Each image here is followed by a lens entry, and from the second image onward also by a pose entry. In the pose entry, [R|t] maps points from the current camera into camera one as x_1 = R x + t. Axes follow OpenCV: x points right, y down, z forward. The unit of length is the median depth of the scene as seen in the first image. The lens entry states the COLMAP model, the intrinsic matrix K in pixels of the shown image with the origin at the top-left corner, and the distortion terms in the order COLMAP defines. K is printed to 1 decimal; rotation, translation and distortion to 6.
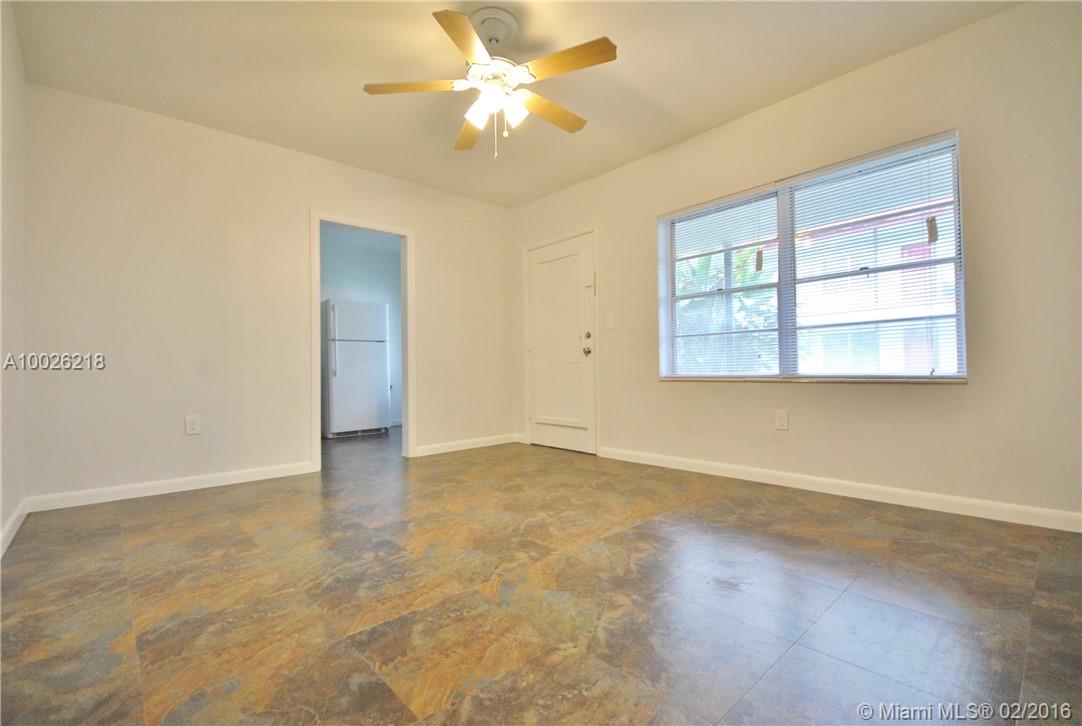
lens RADIAL K [[475.1, 0, 541.0], [0, 475.1, 363.0], [0, 0, 1]] dist [0.004428, -0.011005]
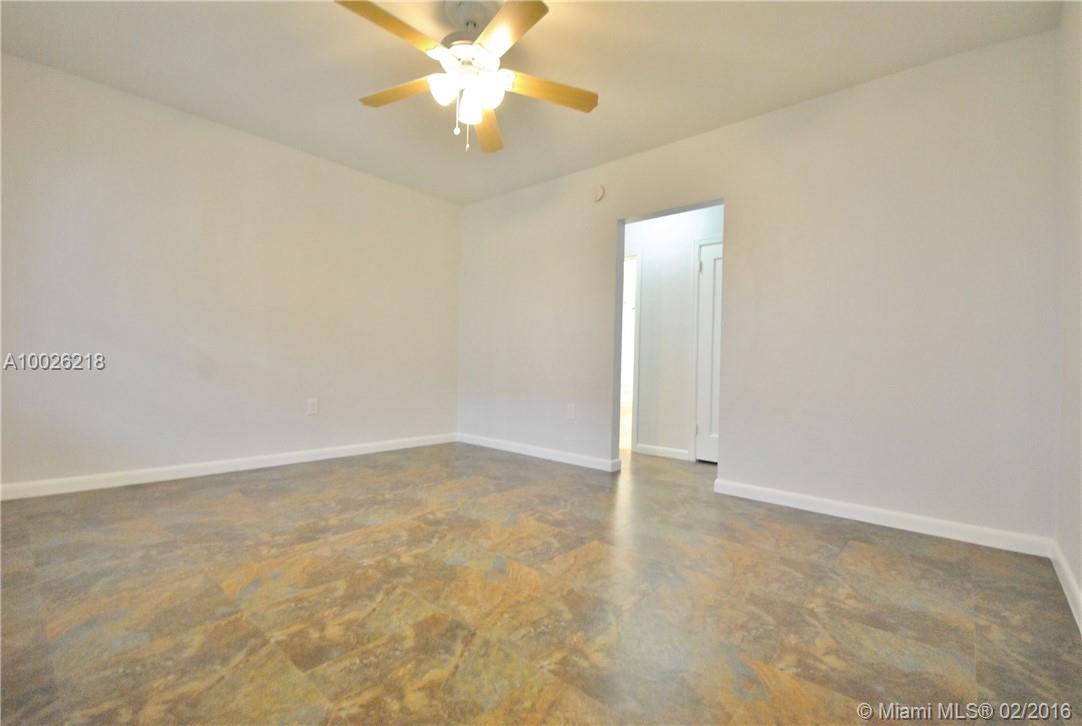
lens RADIAL K [[475.1, 0, 541.0], [0, 475.1, 363.0], [0, 0, 1]] dist [0.004428, -0.011005]
pose [[-0.993873, -0.009709, -0.110098, -0.157805], [-0.007665, 0.999791, -0.018973, 0.005923], [0.110259, -0.018013, -0.993740, 2.191670]]
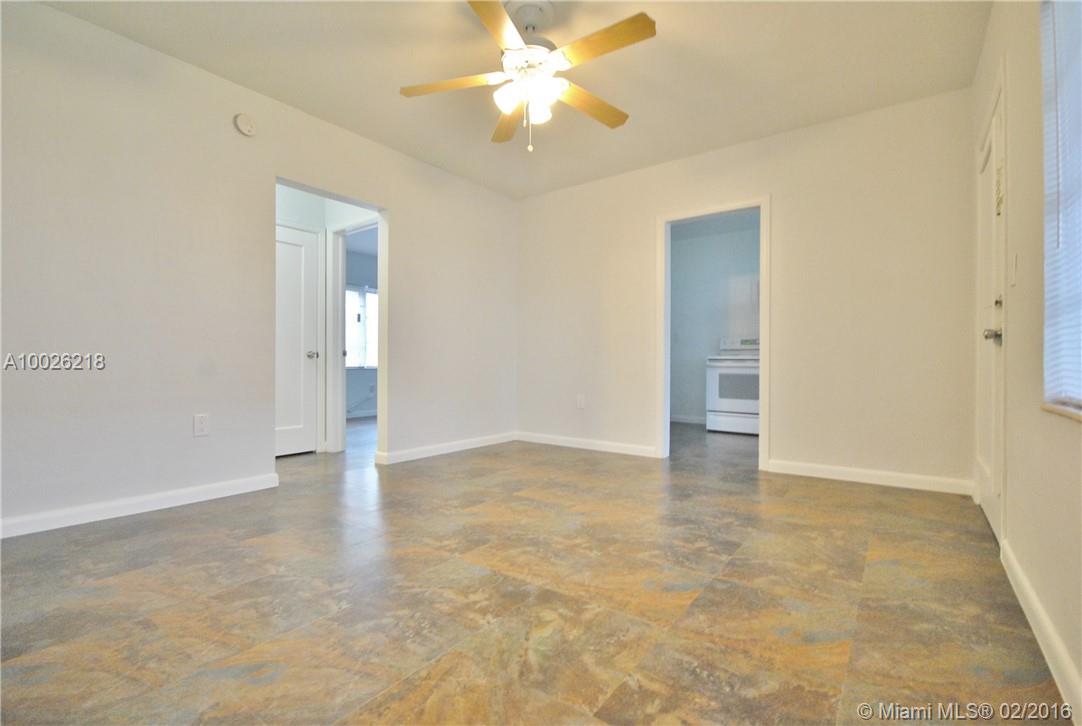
lens RADIAL K [[491.2, 0, 541.0], [0, 491.2, 363.0], [0, 0, 1]] dist [0.001079, 0.000292]
pose [[0.196303, 0.015745, -0.980417, 1.015508], [0.010026, 0.999787, 0.018064, -0.019023], [0.980492, -0.013376, 0.196104, 0.924475]]
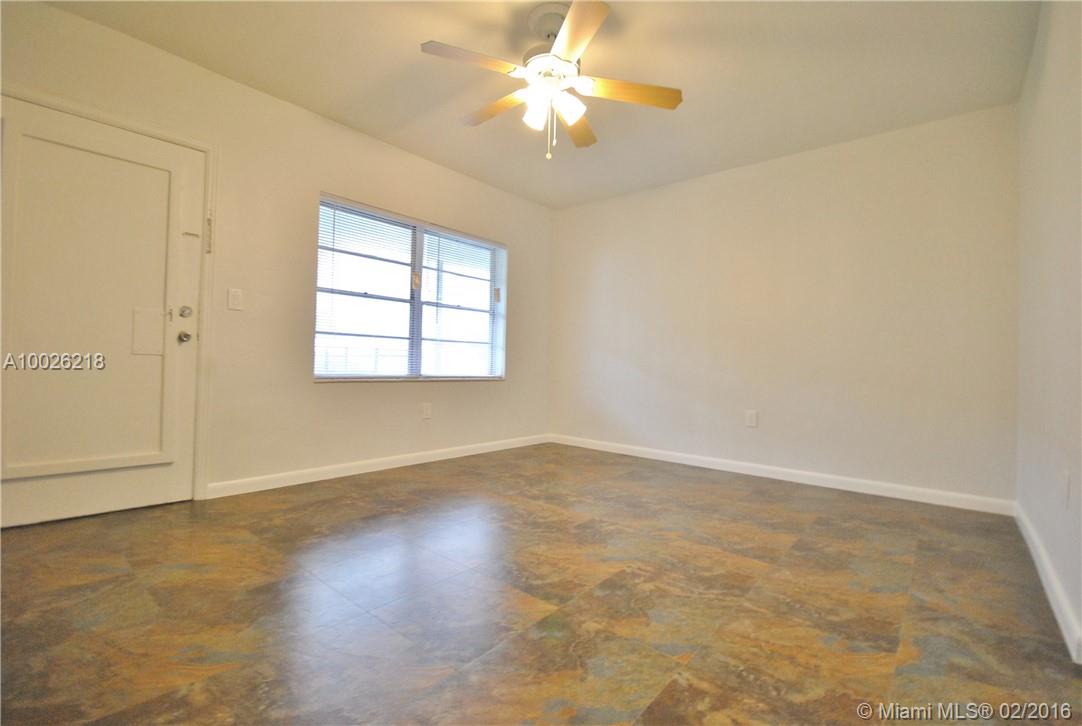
lens RADIAL K [[475.1, 0, 541.0], [0, 475.1, 363.0], [0, 0, 1]] dist [0.004428, -0.011005]
pose [[-0.123505, 0.017108, 0.992196, -1.176109], [-0.039880, 0.998958, -0.022189, 0.009203], [-0.991542, -0.042309, -0.122694, 1.258855]]
